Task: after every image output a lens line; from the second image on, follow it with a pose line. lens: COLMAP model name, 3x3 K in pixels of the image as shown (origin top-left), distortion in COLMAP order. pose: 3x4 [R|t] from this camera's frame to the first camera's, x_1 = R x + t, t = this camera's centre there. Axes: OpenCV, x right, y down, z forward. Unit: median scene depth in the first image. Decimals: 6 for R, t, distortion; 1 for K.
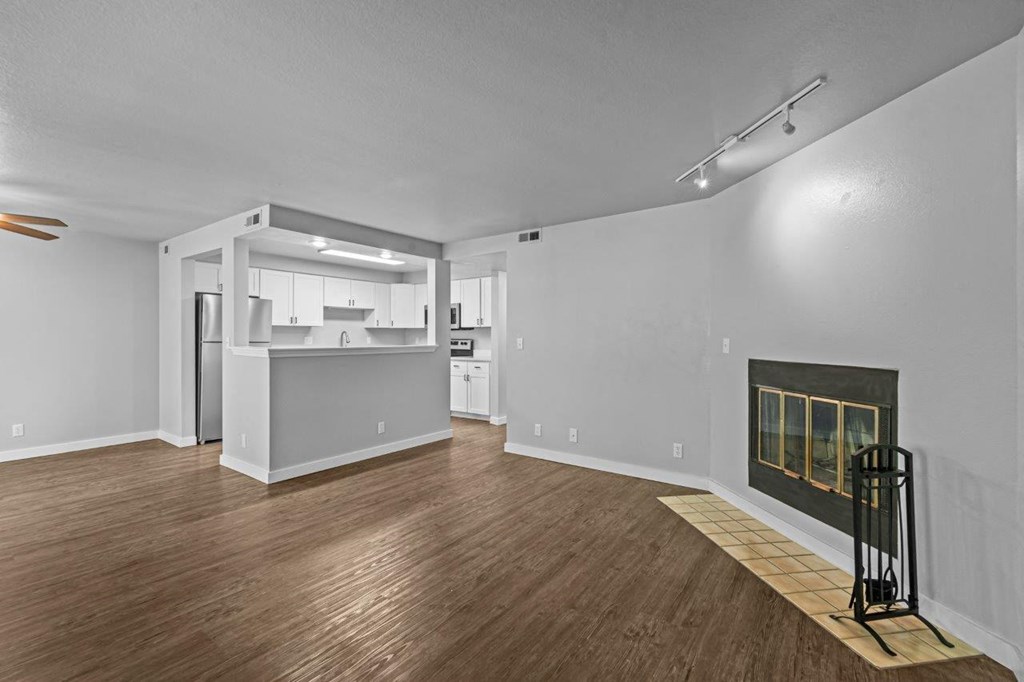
lens RADIAL K [[448.3, 0, 512.1], [0, 448.3, 334.9], [0, 0, 1]] dist [-0.000882, -0.000440]
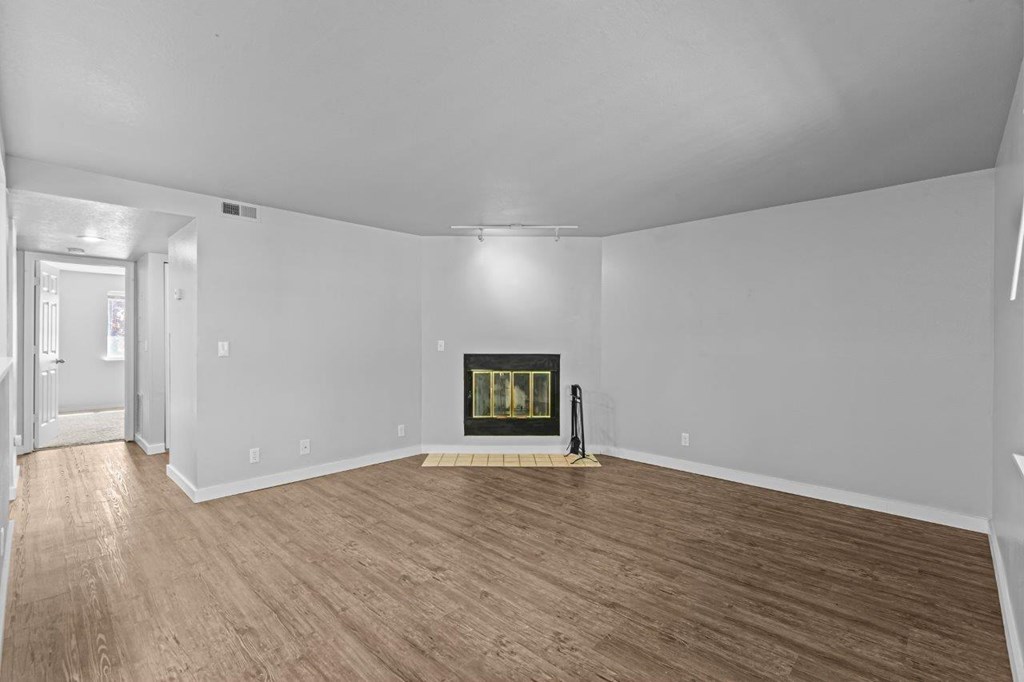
lens RADIAL K [[462.9, 0, 512.0], [0, 462.9, 341.0], [0, 0, 1]] dist [0.000115, -0.000056]
pose [[0.124664, -0.010021, 0.992148, -1.044174], [-0.007324, 0.999912, 0.011019, -0.009534], [-0.992172, -0.008640, 0.124580, 0.644925]]
